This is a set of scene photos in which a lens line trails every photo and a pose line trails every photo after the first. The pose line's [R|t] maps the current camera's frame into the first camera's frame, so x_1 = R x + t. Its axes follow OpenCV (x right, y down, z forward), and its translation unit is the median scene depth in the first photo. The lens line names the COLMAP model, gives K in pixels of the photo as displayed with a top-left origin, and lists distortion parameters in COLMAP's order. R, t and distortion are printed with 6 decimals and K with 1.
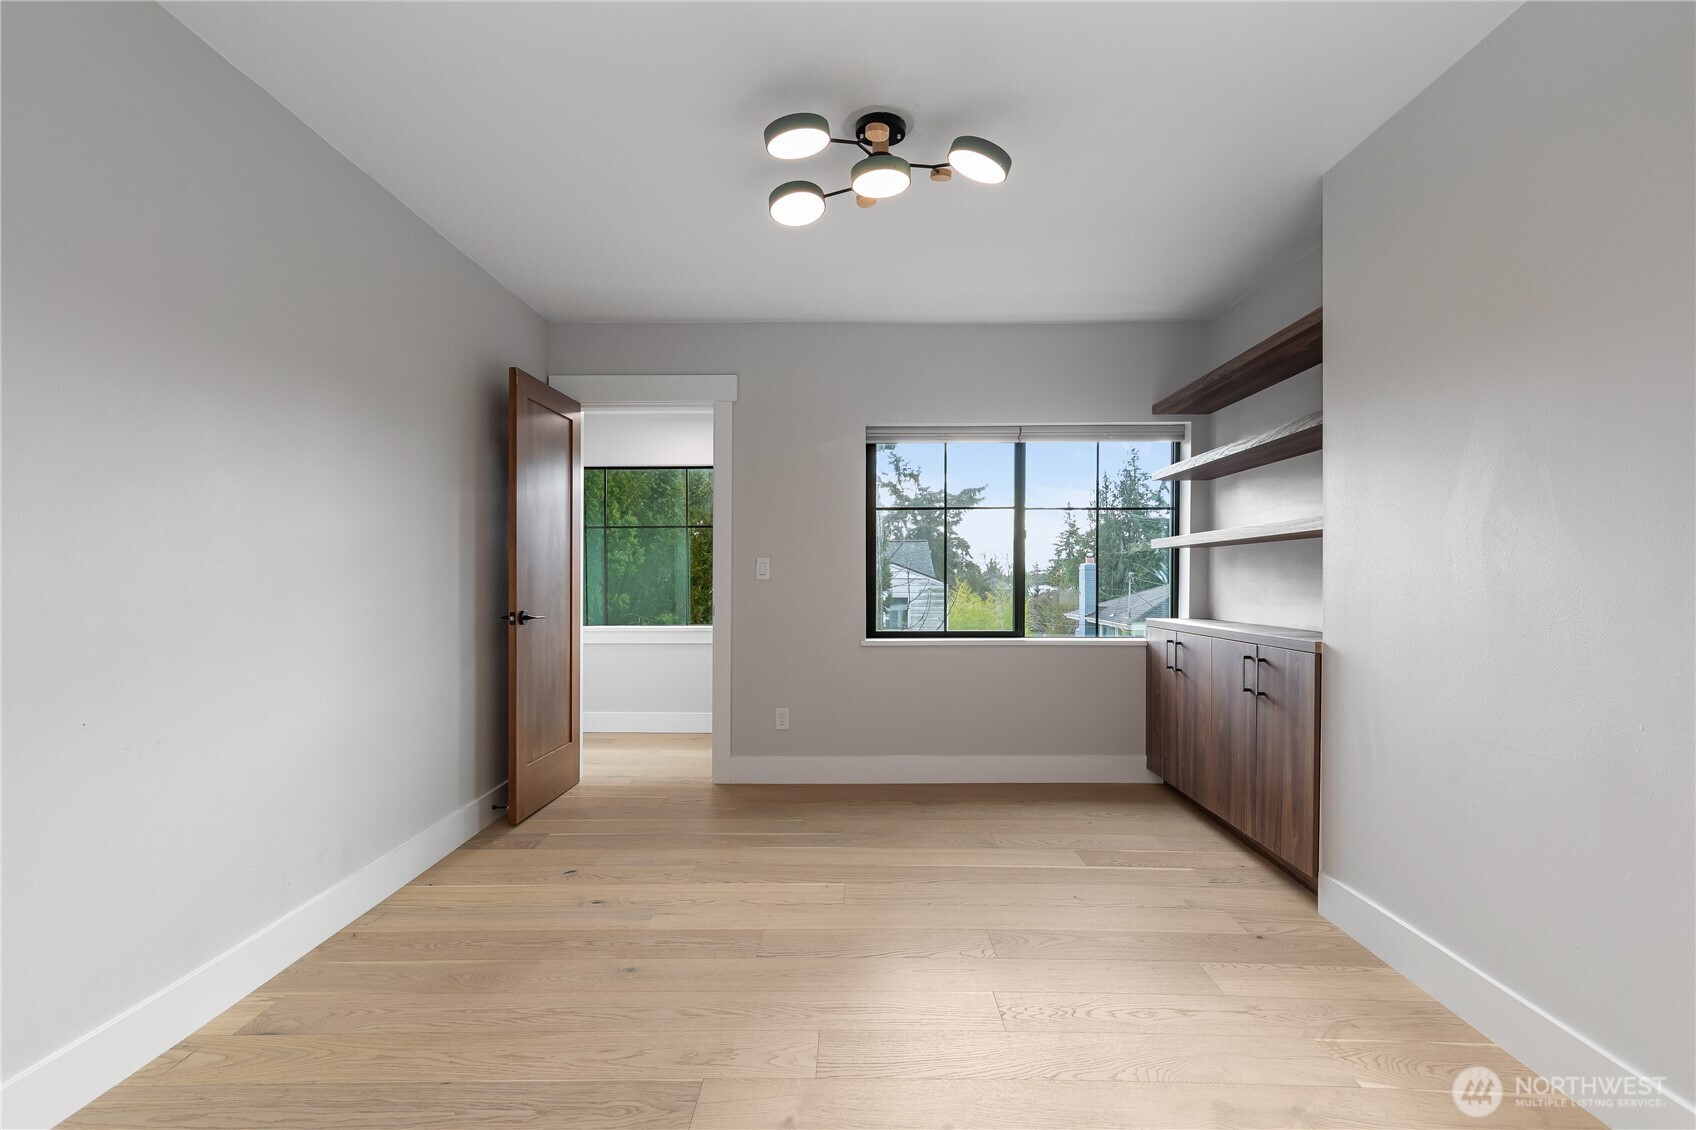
lens RADIAL K [[787.3, 0, 851.4], [0, 787.3, 584.2], [0, 0, 1]] dist [-0.013259, 0.000568]
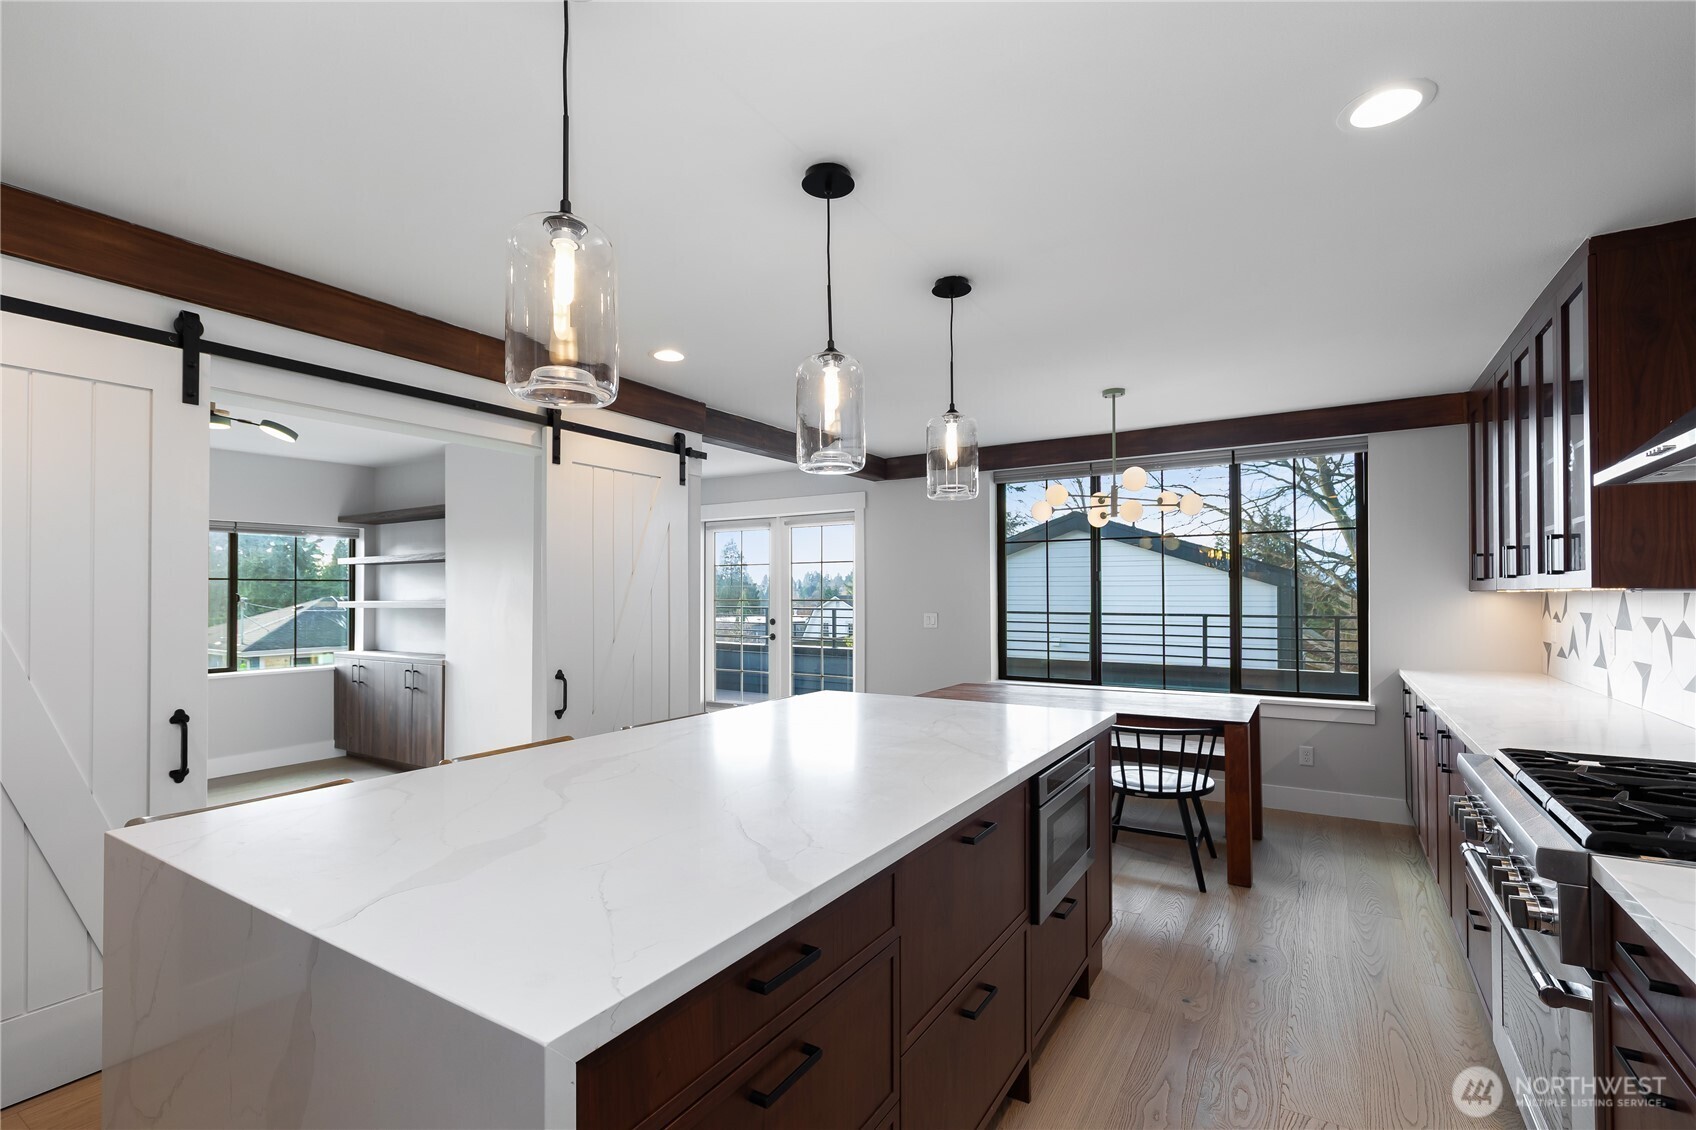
lens RADIAL K [[750.8, 0, 855.8], [0, 750.8, 589.2], [0, 0, 1]] dist [0.000652, -0.000182]
pose [[0.498510, 0.006247, 0.866862, -0.485799], [0.007309, 0.999908, -0.011409, -0.069147], [-0.866853, 0.012024, 0.498418, -0.781332]]
